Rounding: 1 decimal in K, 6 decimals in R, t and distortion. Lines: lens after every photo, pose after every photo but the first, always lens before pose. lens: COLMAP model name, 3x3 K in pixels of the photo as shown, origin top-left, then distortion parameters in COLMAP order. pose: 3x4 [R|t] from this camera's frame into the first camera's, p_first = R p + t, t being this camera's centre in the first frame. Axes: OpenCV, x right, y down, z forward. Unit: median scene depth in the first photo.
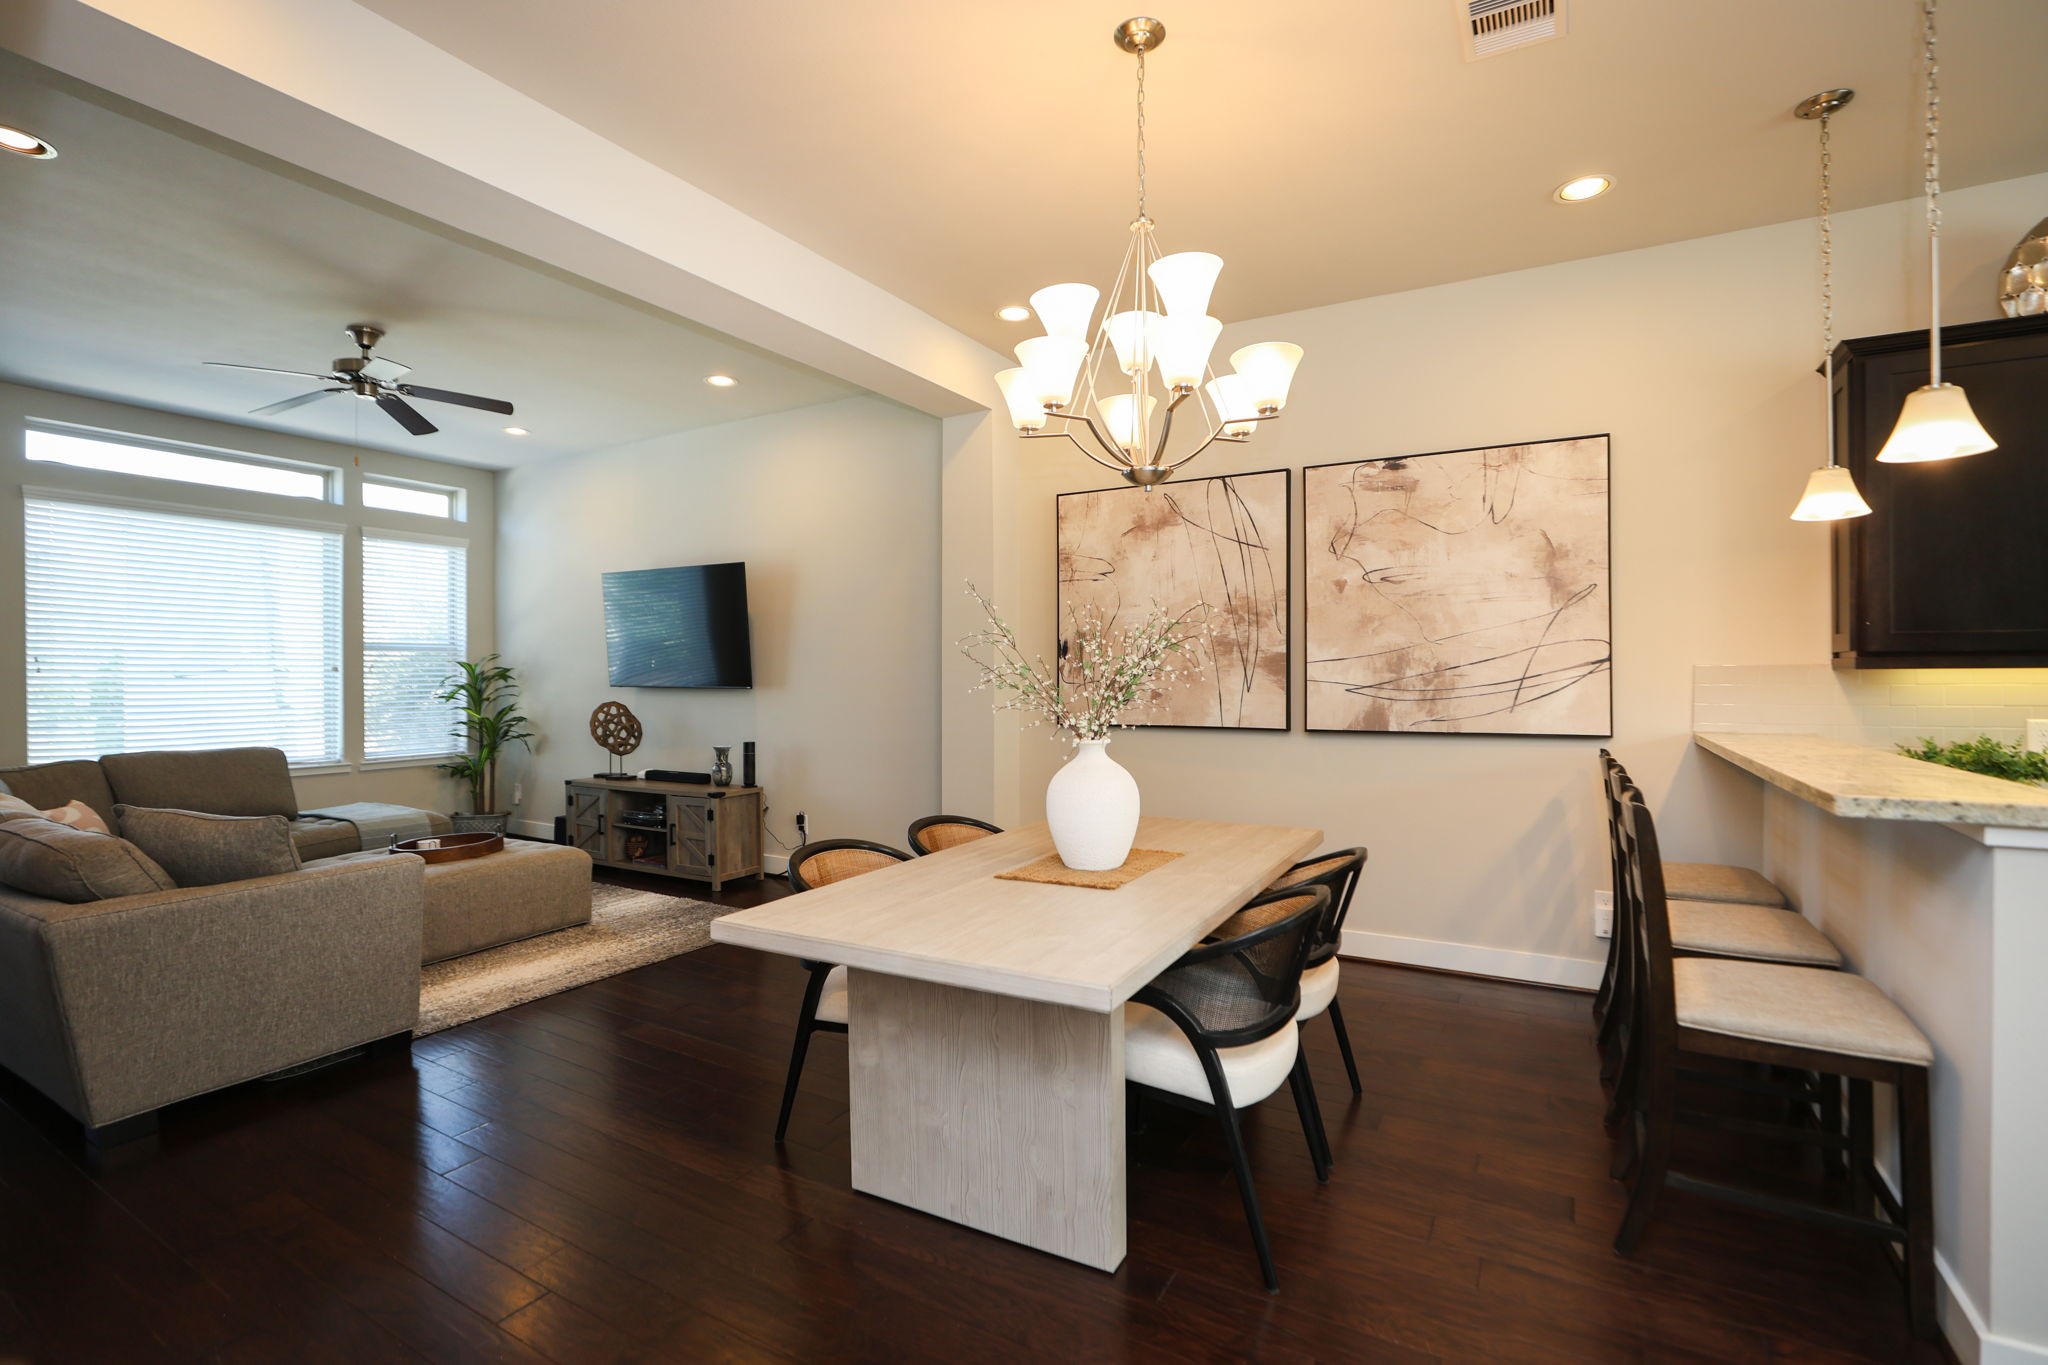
lens RADIAL K [[928.7, 0, 1038.5], [0, 928.7, 688.5], [0, 0, 1]] dist [-0.018803, 0.000780]
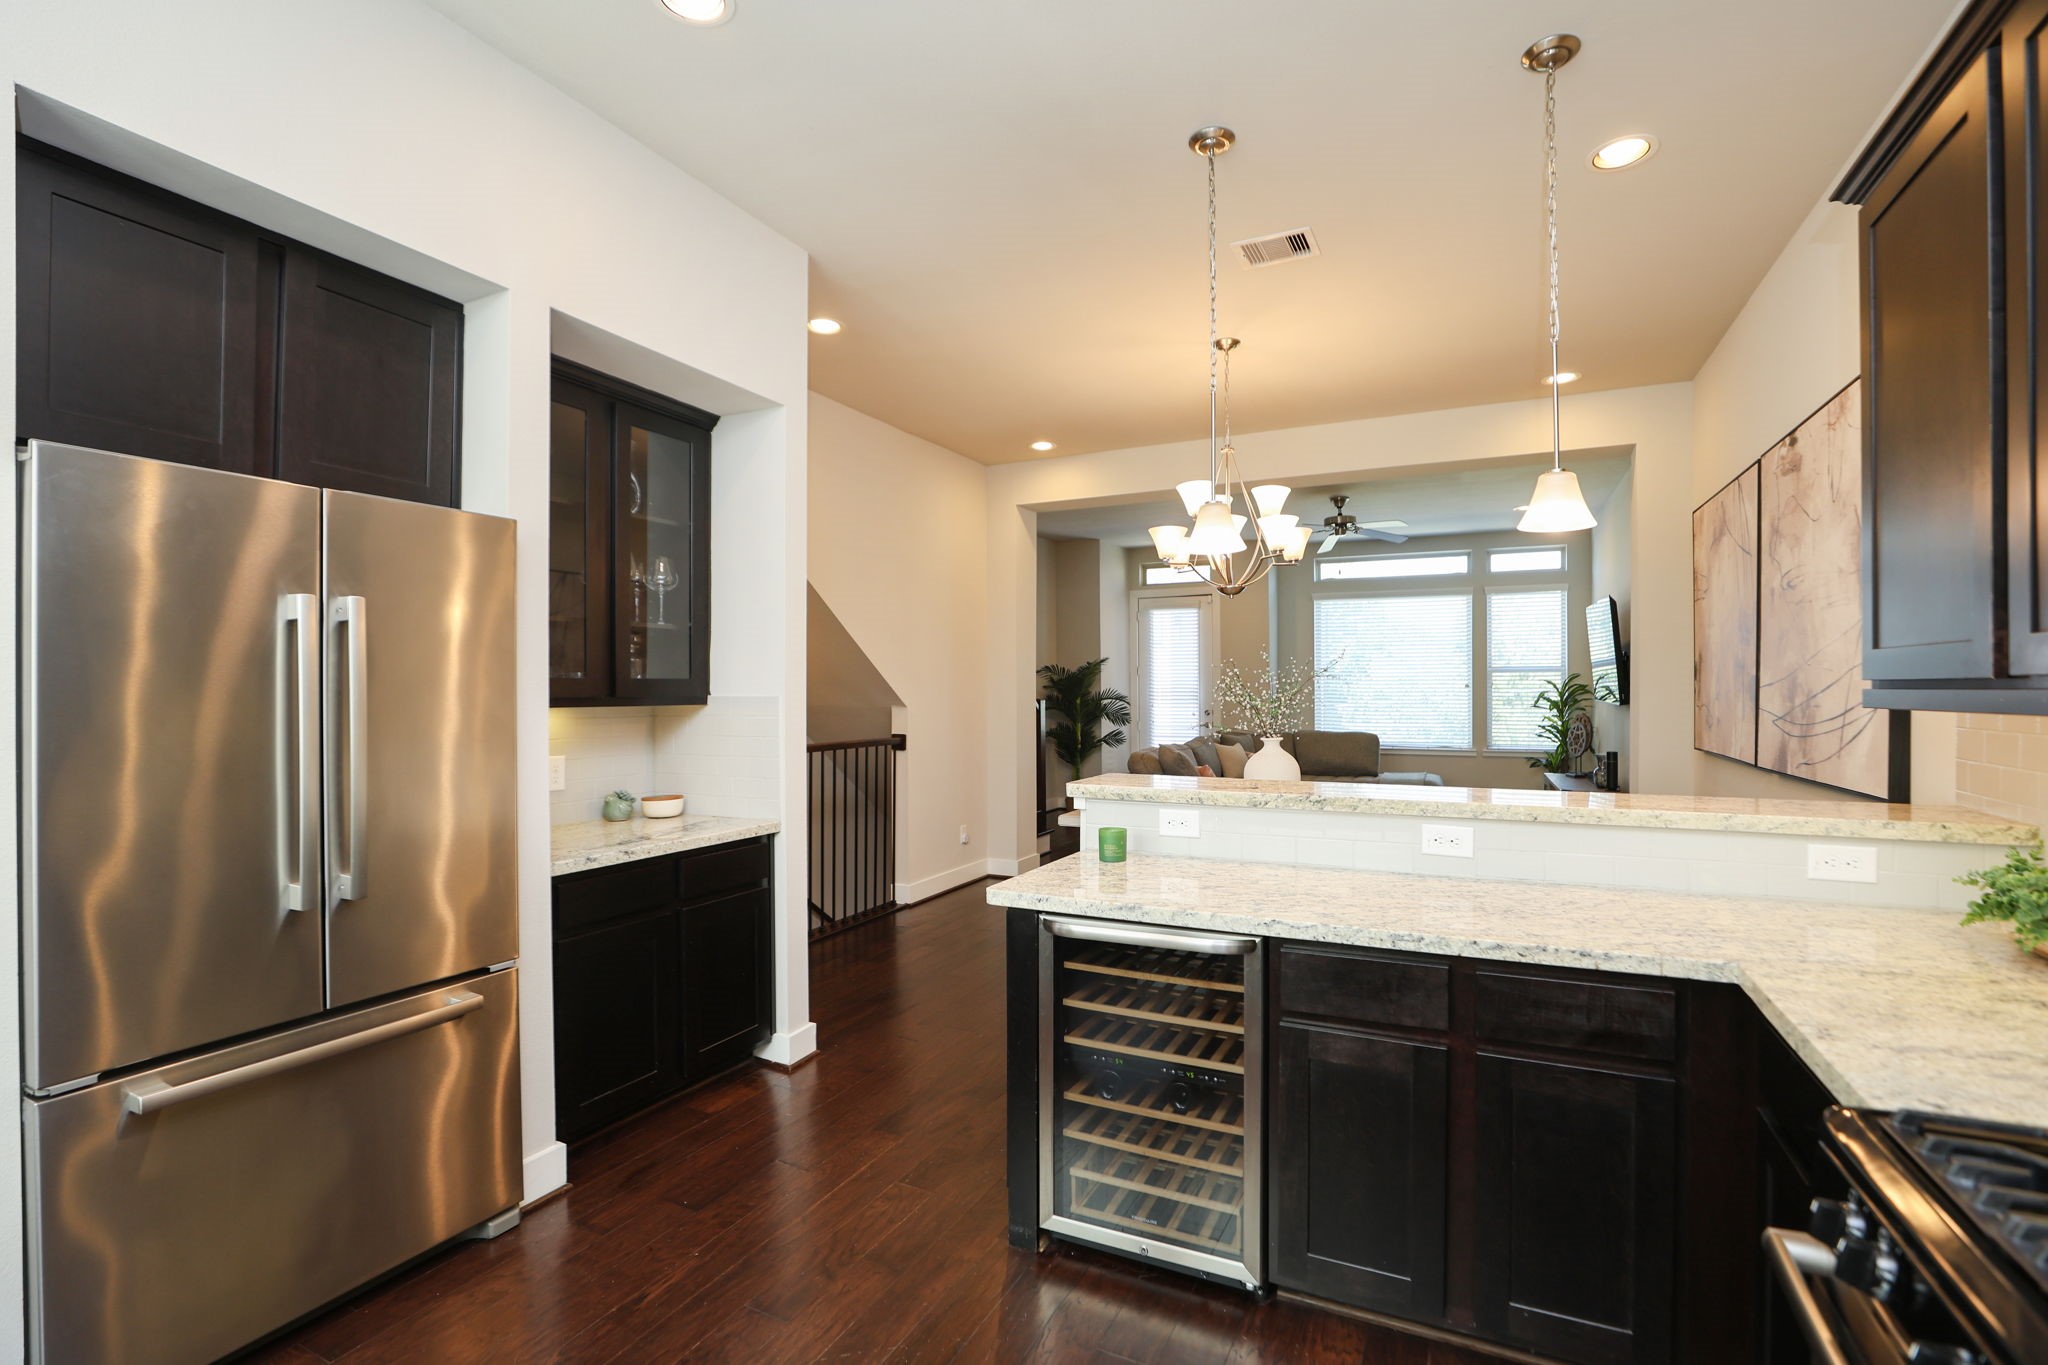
lens RADIAL K [[928.7, 0, 1038.5], [0, 928.7, 688.5], [0, 0, 1]] dist [-0.018803, 0.000780]
pose [[0.095243, 0.002267, -0.995451, 1.097047], [-0.007150, 0.999973, 0.001593, -0.024259], [0.995428, 0.006966, 0.095257, 0.279259]]
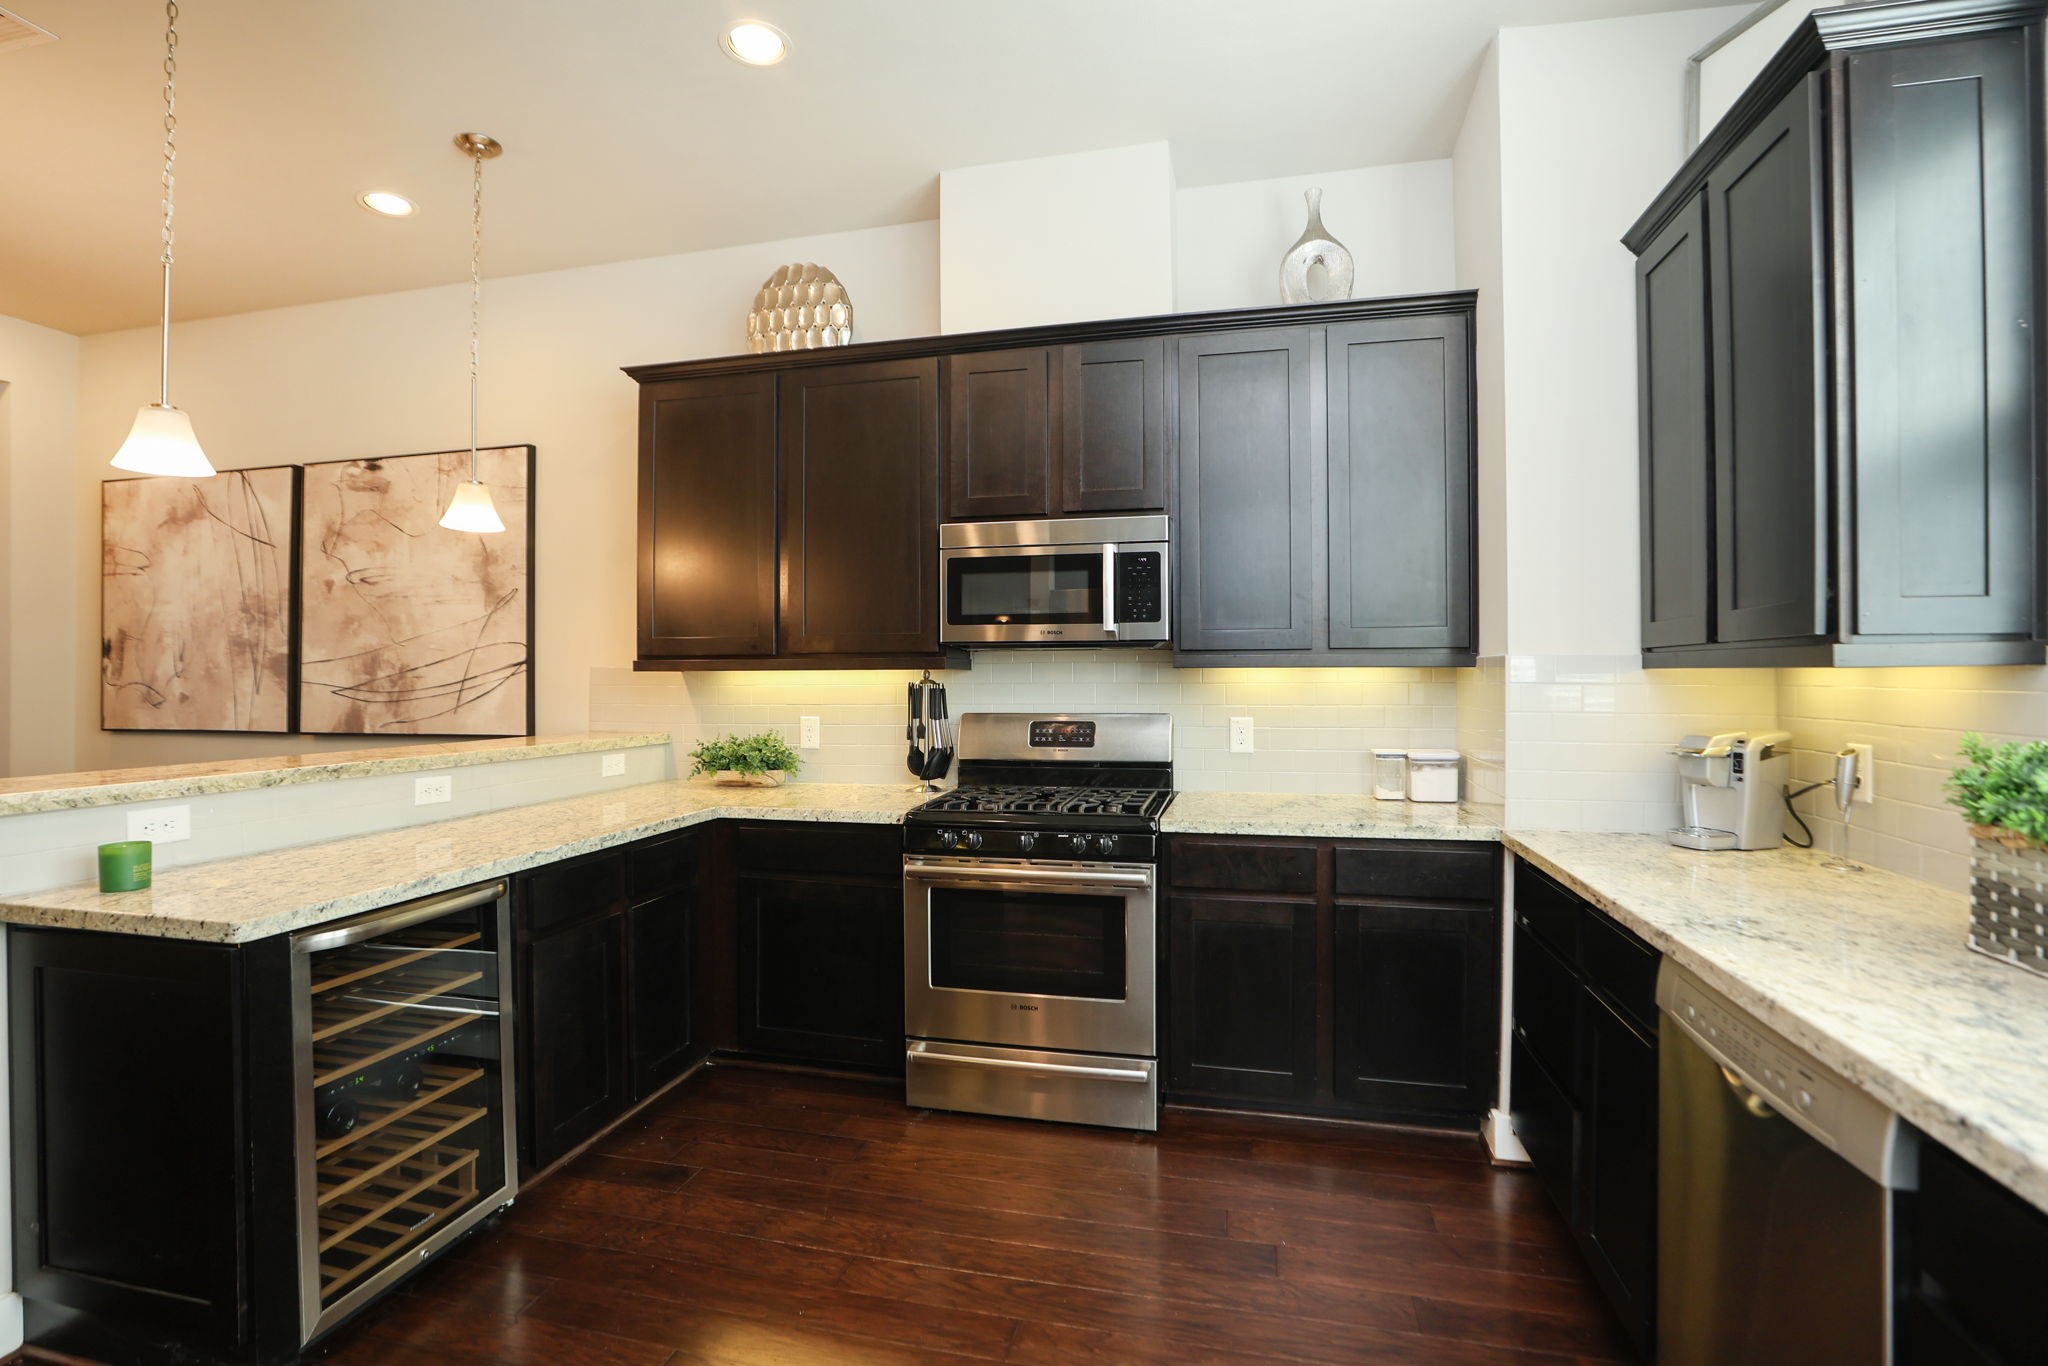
lens RADIAL K [[963.0, 0, 971.5], [0, 963.0, 678.3], [0, 0, 1]] dist [-0.019725, 0.000688]
pose [[0.968845, -0.000584, 0.247668, 0.747755], [0.003215, 0.999943, -0.010217, -0.000263], [-0.247648, 0.010695, 0.968791, -0.150633]]
